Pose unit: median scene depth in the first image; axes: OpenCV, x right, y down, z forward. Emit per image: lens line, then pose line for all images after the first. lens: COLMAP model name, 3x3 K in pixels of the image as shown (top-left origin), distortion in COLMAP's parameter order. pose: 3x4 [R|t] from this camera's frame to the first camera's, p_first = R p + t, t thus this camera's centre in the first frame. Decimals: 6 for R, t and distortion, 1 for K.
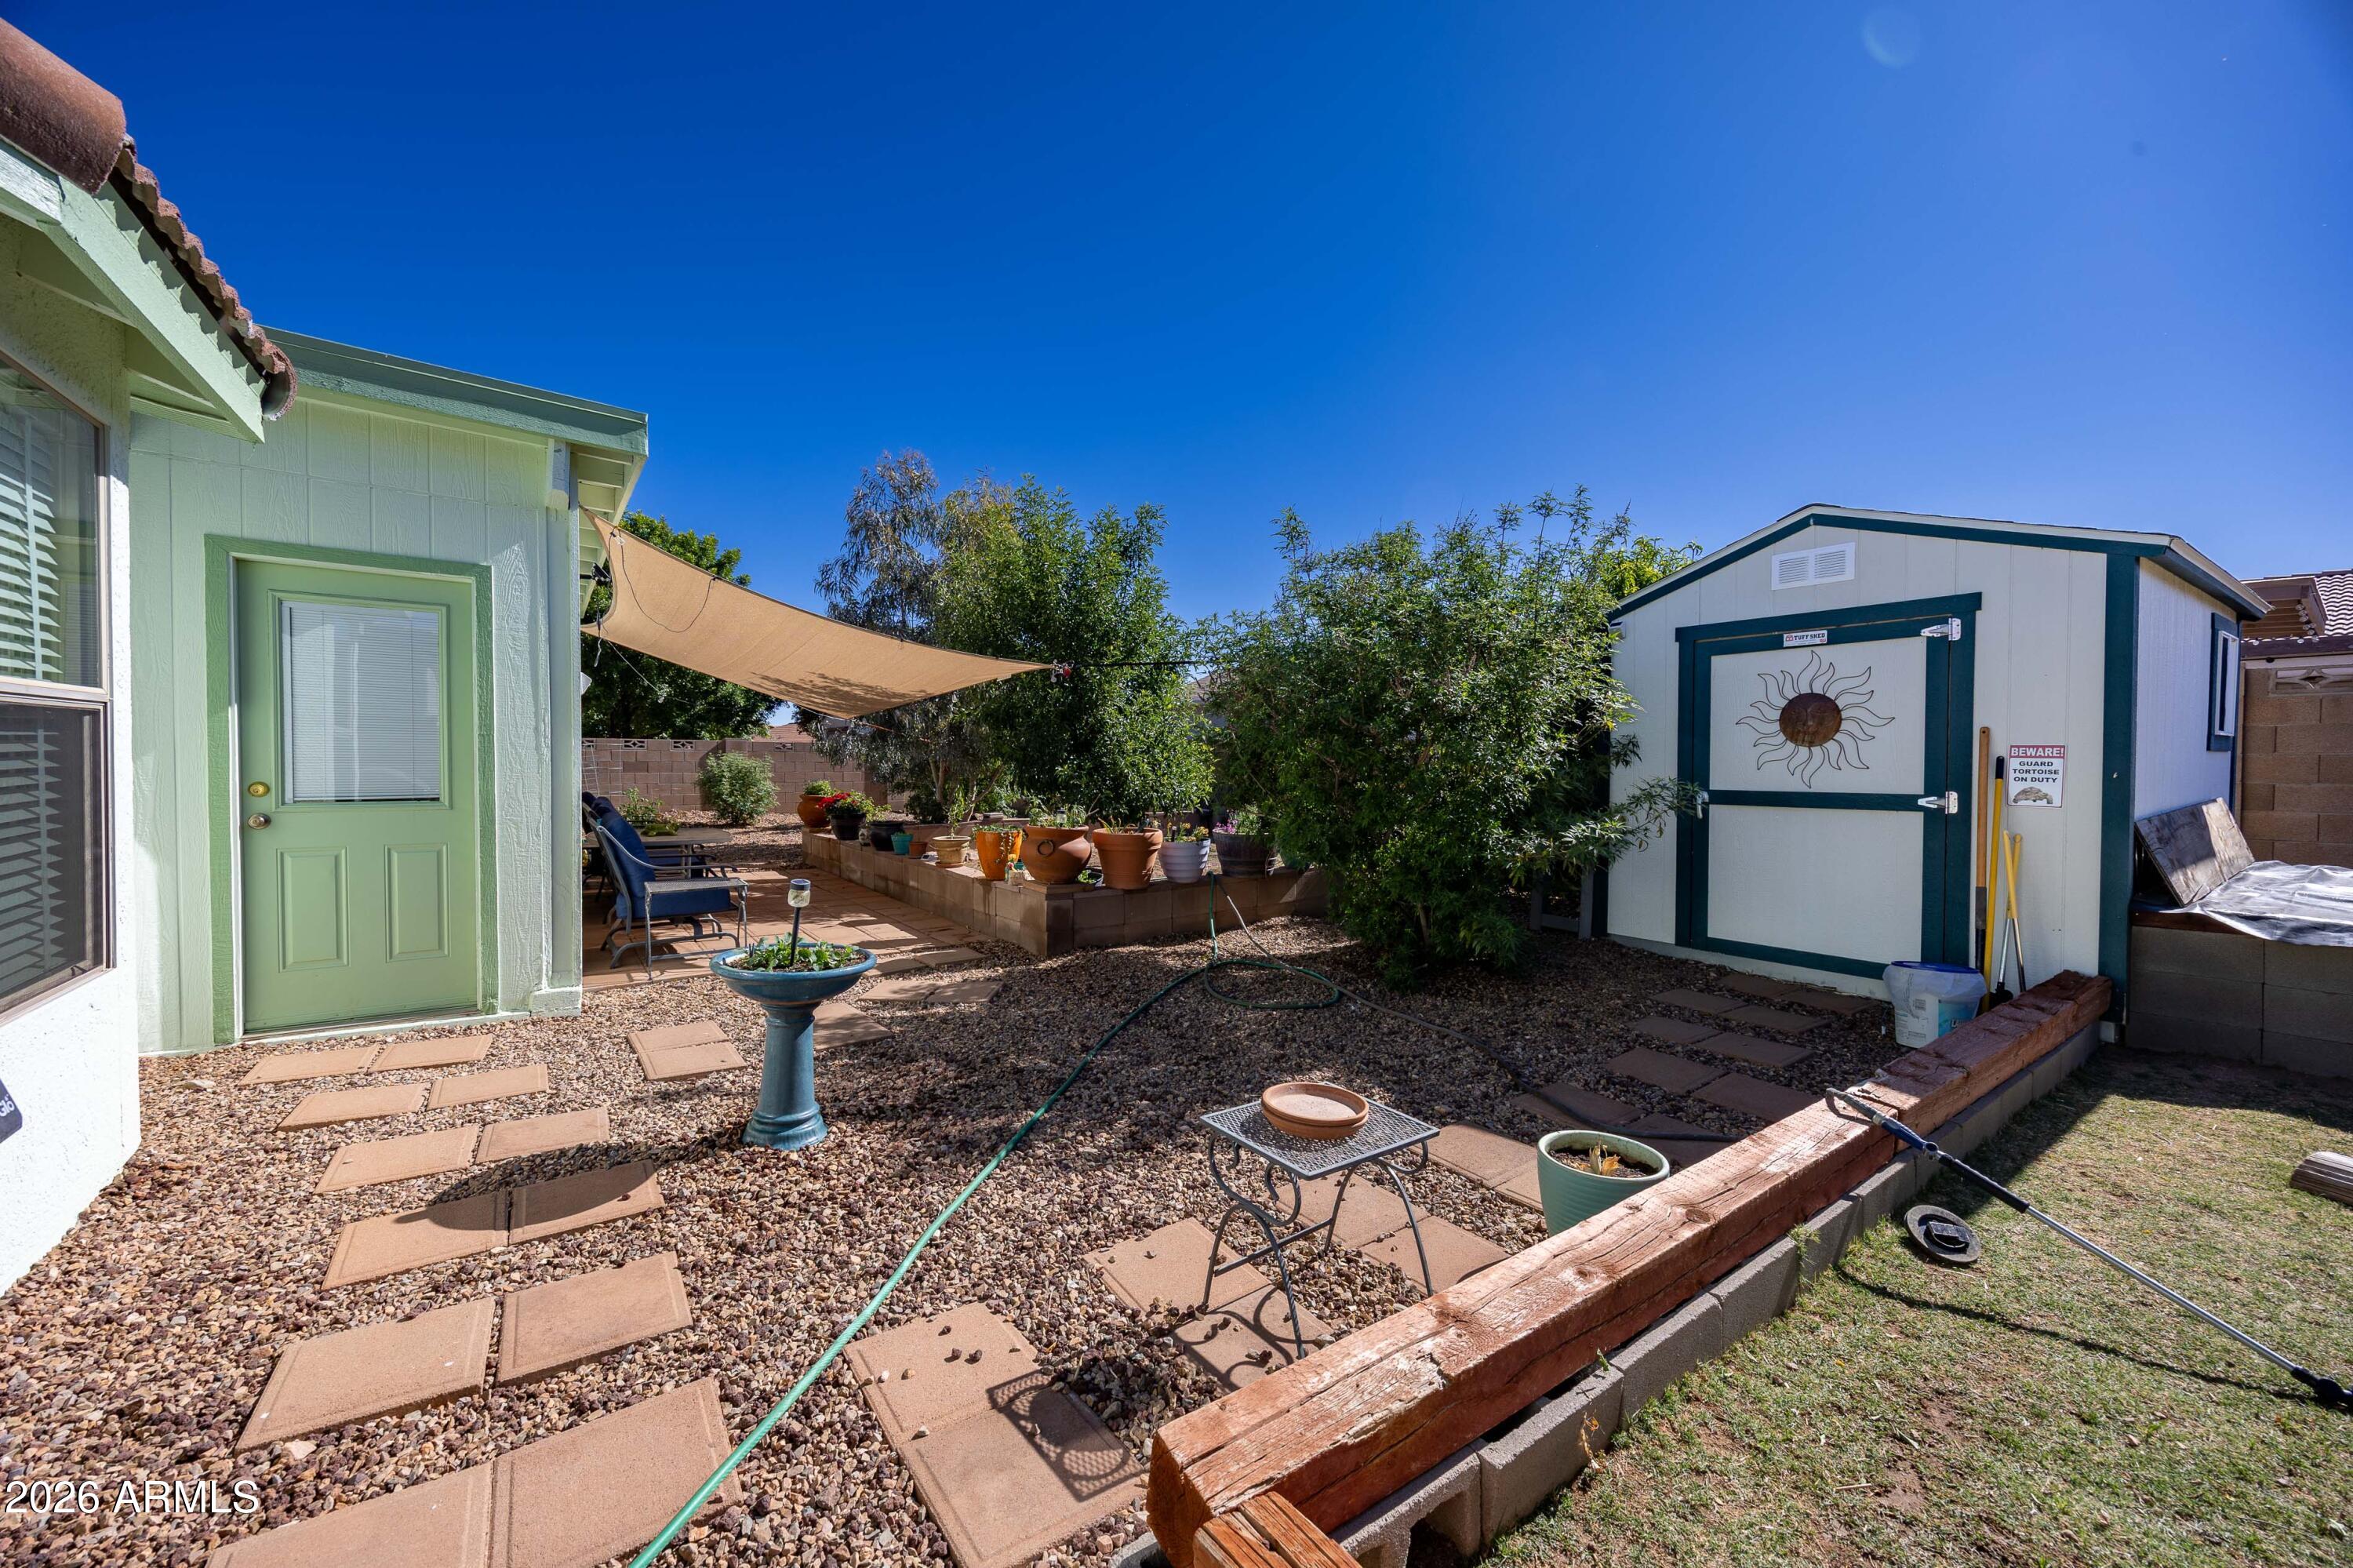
lens RADIAL K [[890.3, 0, 1176.5], [0, 890.3, 784.0], [0, 0, 1]] dist [-0.006486, -0.000133]
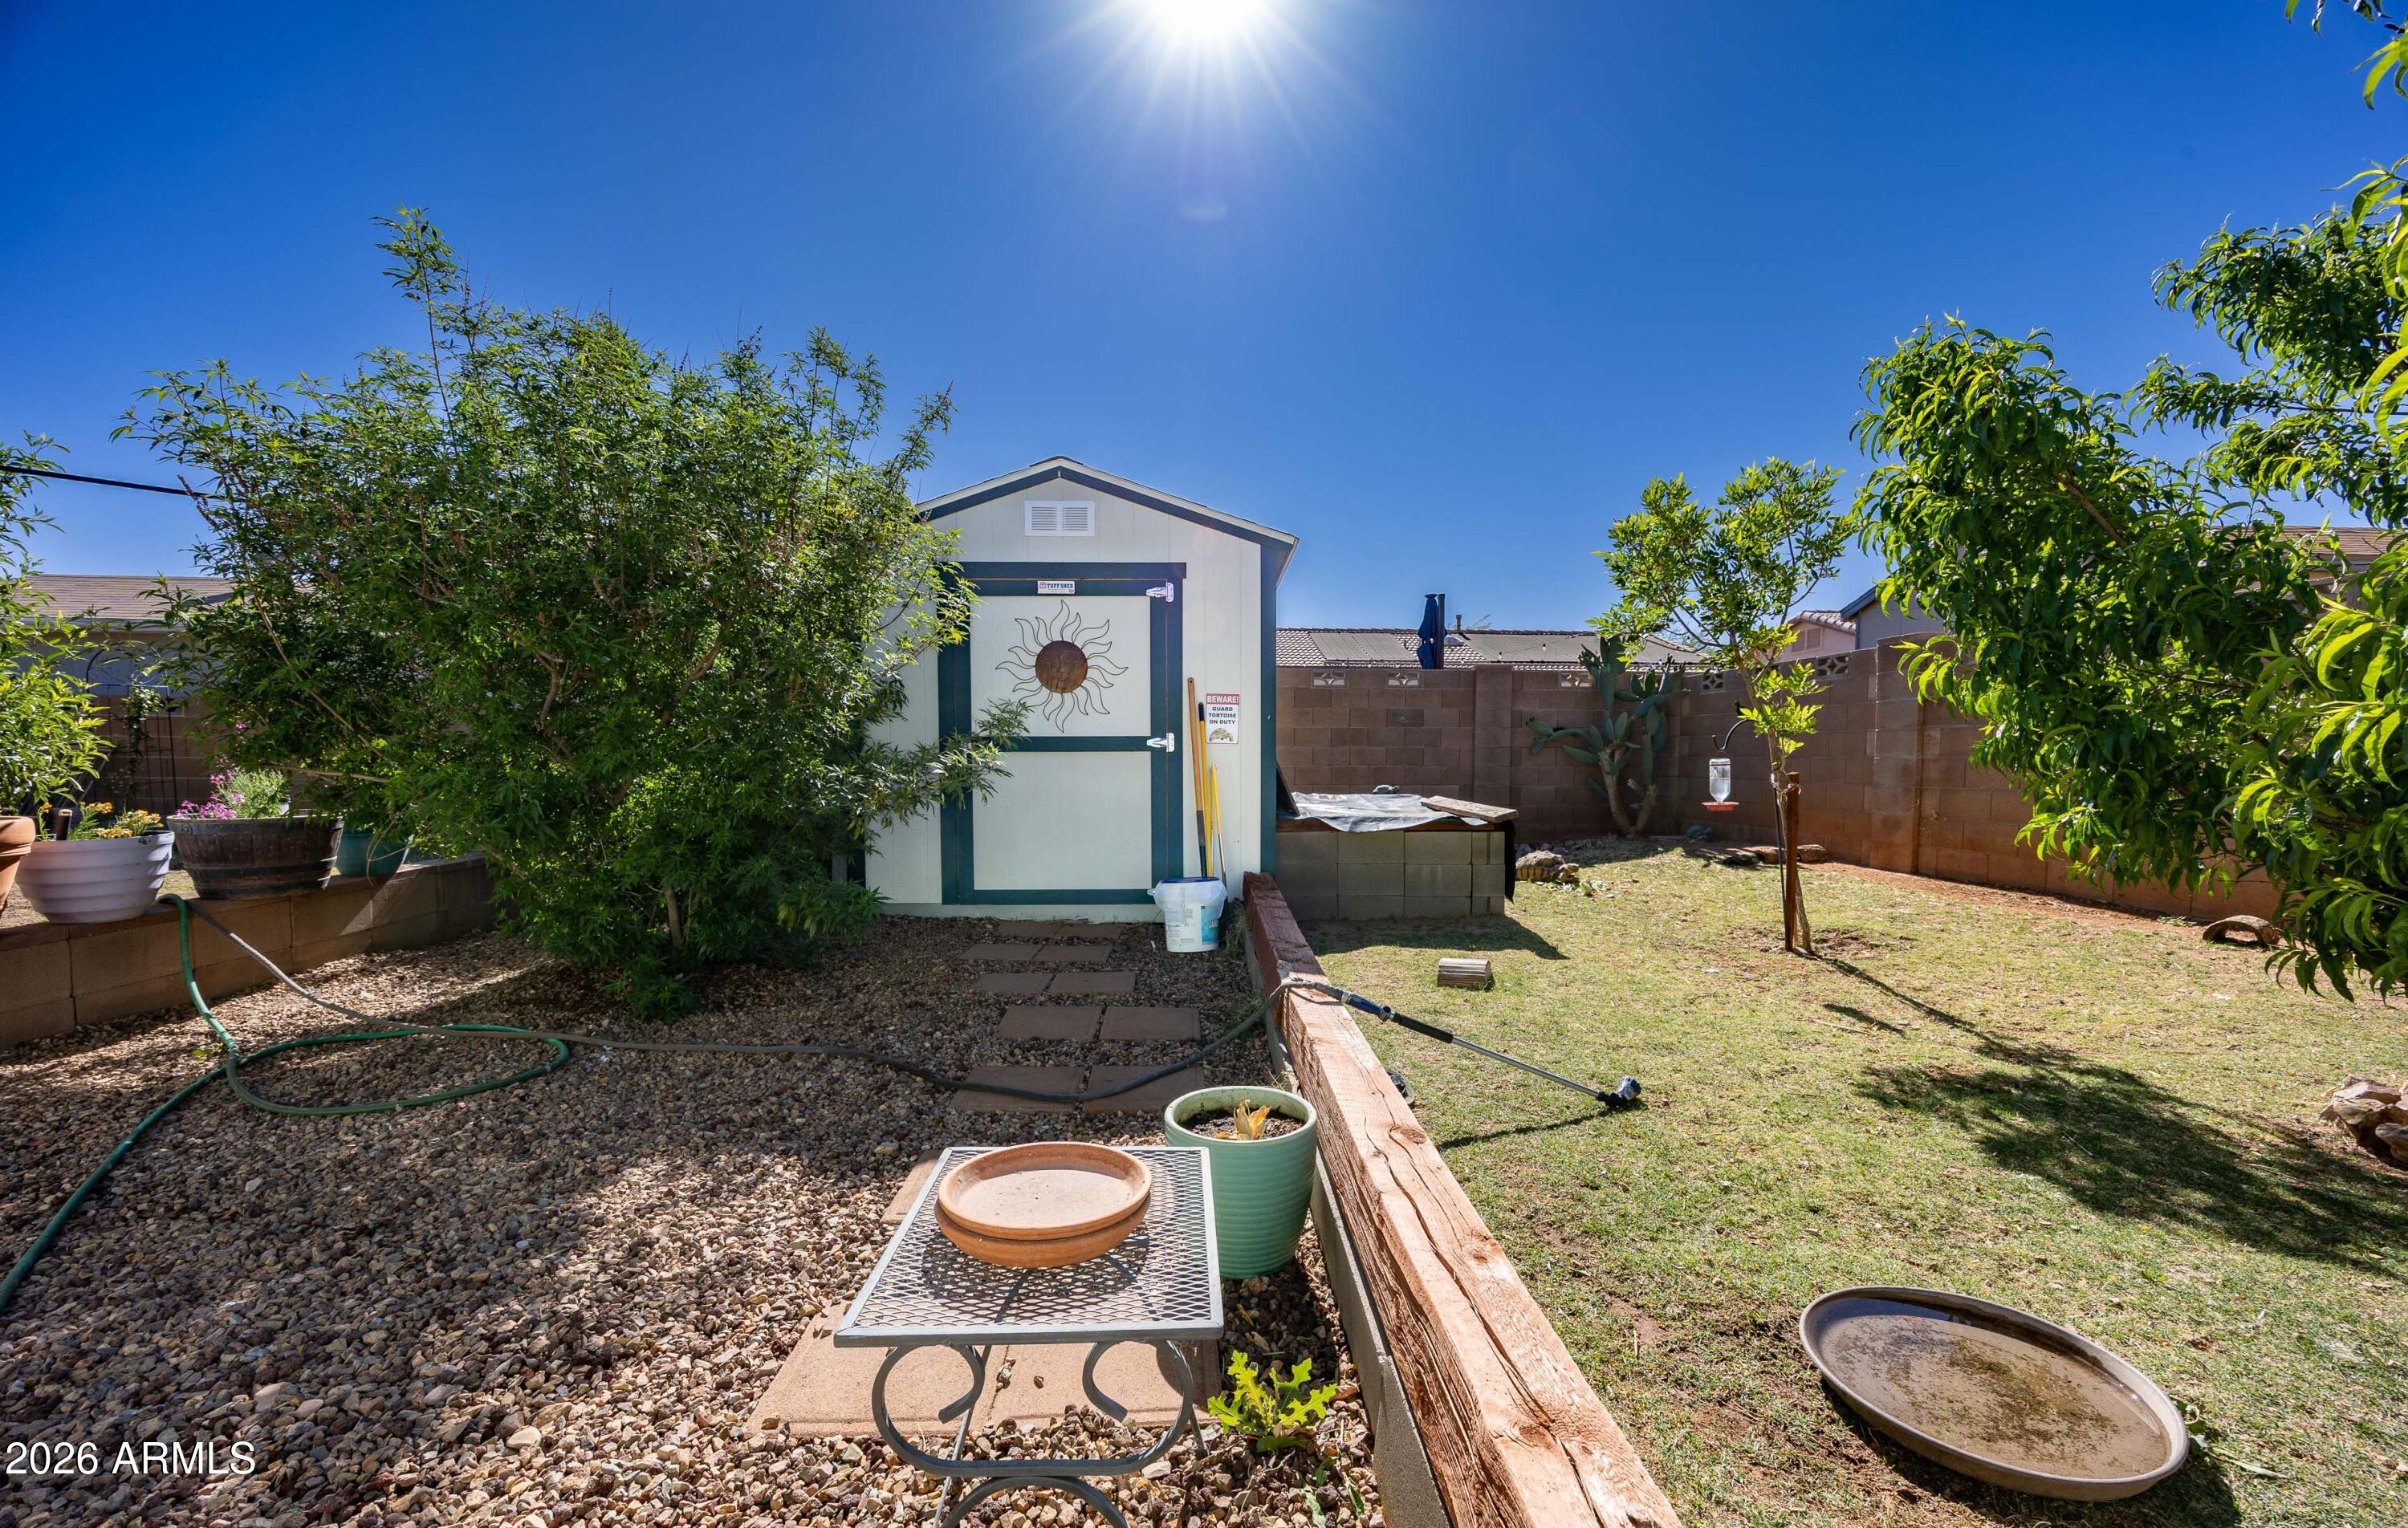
lens RADIAL K [[910.9, 0, 1206.9], [0, 910.9, 805.0], [0, 0, 1]] dist [-0.002394, 0.000078]
pose [[0.553234, -0.044753, 0.831823, -0.092567], [0.023333, 0.998997, 0.038229, 0.055534], [-0.832699, -0.001741, 0.553723, 0.280003]]
